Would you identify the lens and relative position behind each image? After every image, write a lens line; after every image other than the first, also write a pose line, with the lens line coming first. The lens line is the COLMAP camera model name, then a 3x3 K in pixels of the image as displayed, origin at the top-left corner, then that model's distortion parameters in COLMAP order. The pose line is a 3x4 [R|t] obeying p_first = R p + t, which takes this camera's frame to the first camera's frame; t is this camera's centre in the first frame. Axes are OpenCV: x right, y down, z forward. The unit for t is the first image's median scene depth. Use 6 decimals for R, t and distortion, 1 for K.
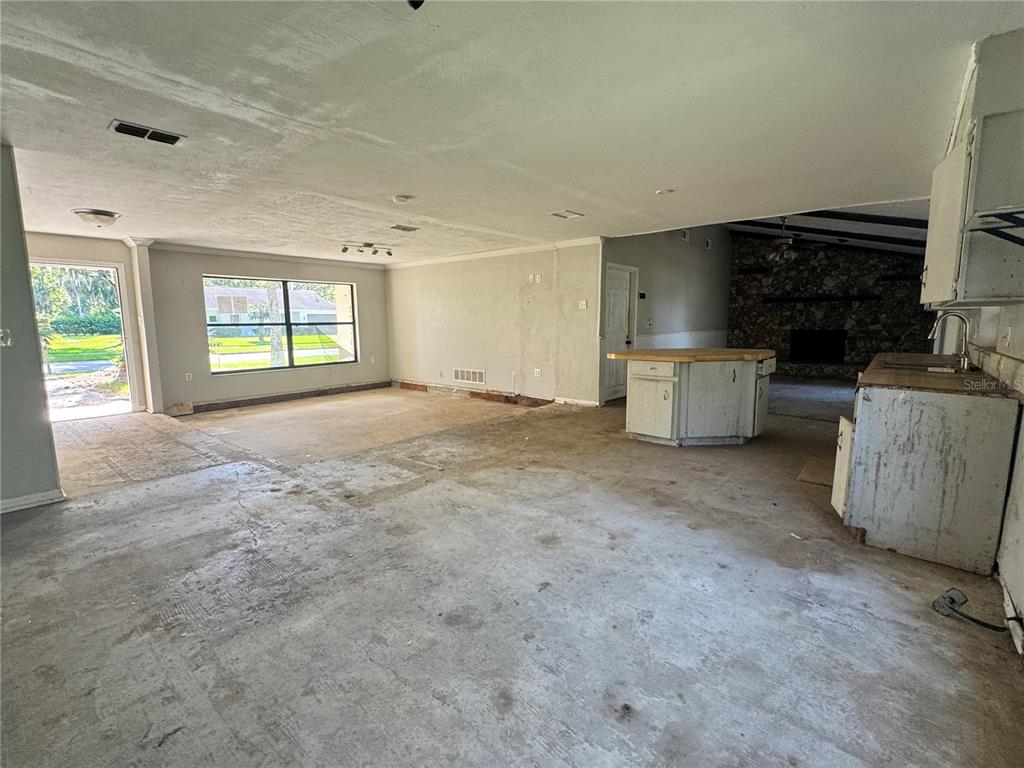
lens RADIAL K [[466.3, 0, 512.0], [0, 466.3, 380.9], [0, 0, 1]] dist [-0.001377, 0.000775]
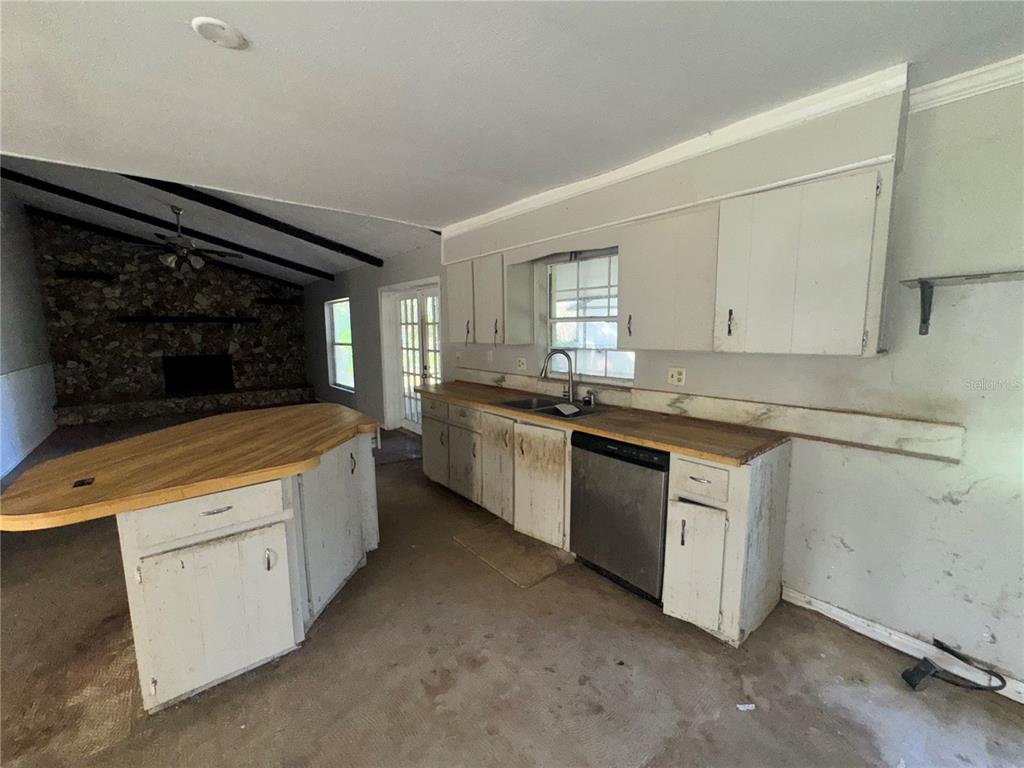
lens RADIAL K [[411.7, 0, 512.9], [0, 411.7, 382.9], [0, 0, 1]] dist [-0.001864, -0.000701]
pose [[0.169416, -0.122277, 0.977930, 0.011218], [0.134207, 0.985893, 0.100022, -0.058773], [-0.976364, 0.114300, 0.183437, 0.309493]]
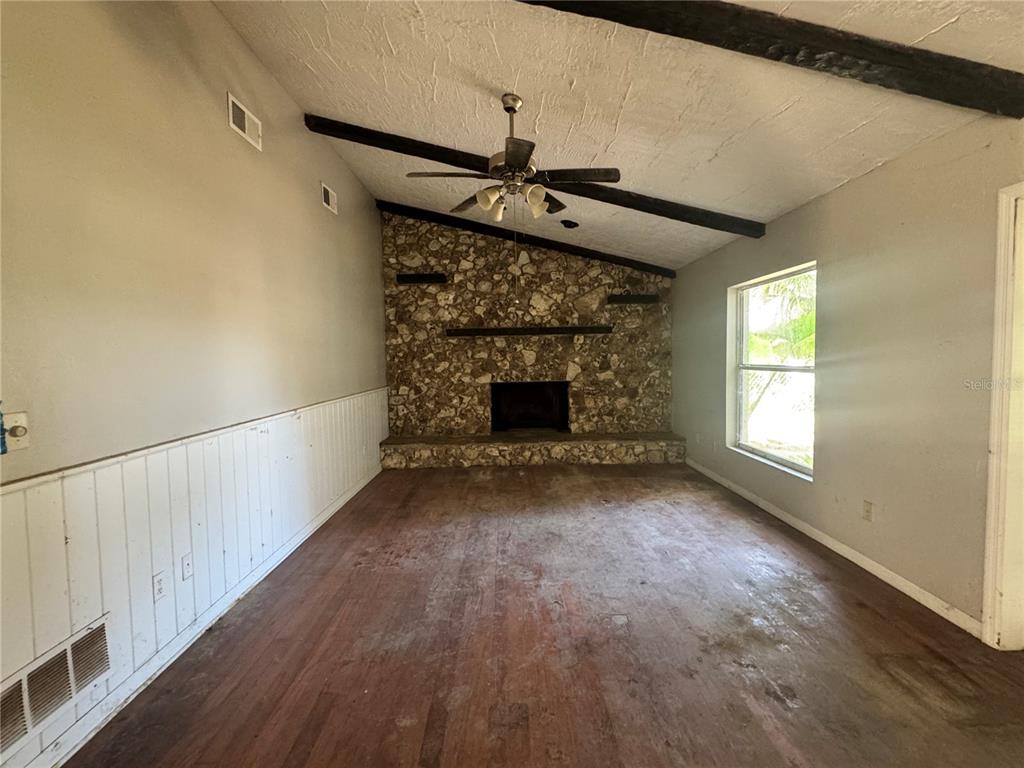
lens RADIAL K [[466.3, 0, 509.7], [0, 466.3, 382.8], [0, 0, 1]] dist [-0.001377, 0.000775]
pose [[0.765856, -0.050831, 0.641000, 0.258756], [0.101896, 0.993868, -0.042929, -0.087005], [-0.634888, 0.098193, 0.766339, 0.569104]]
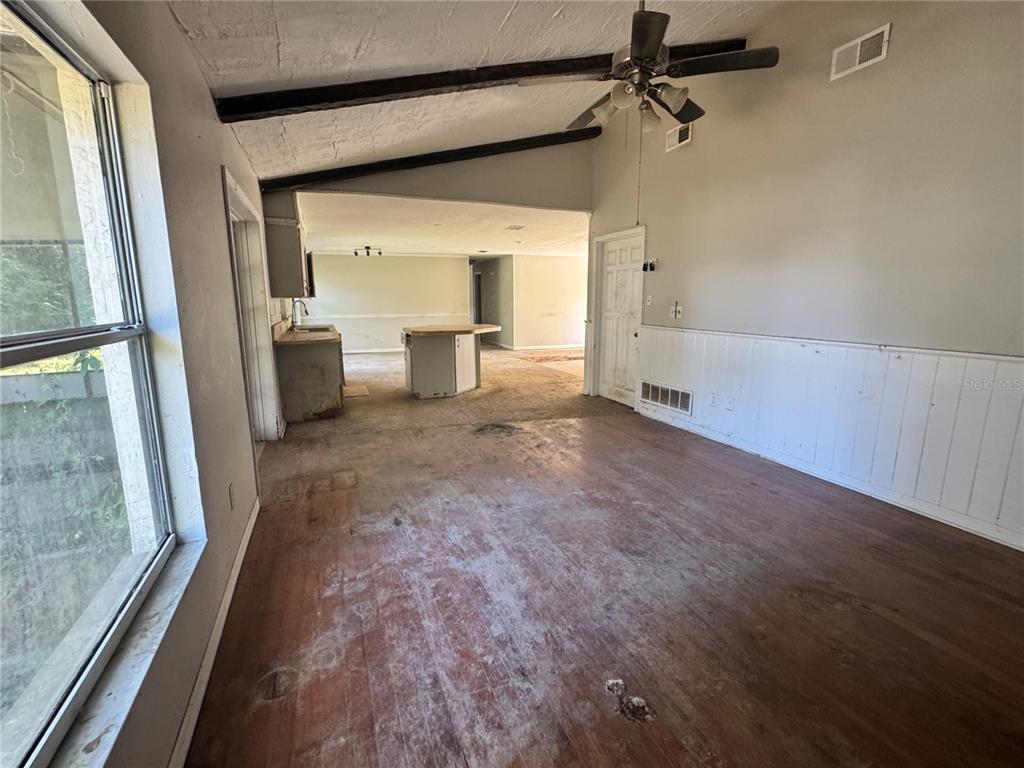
lens RADIAL K [[466.3, 0, 508.9], [0, 466.3, 382.7], [0, 0, 1]] dist [-0.001377, 0.000775]
pose [[-0.481693, 0.163877, -0.860881, 0.795907], [-0.108920, 0.963547, 0.244365, -0.126418], [0.869545, 0.211476, -0.446284, 0.905368]]
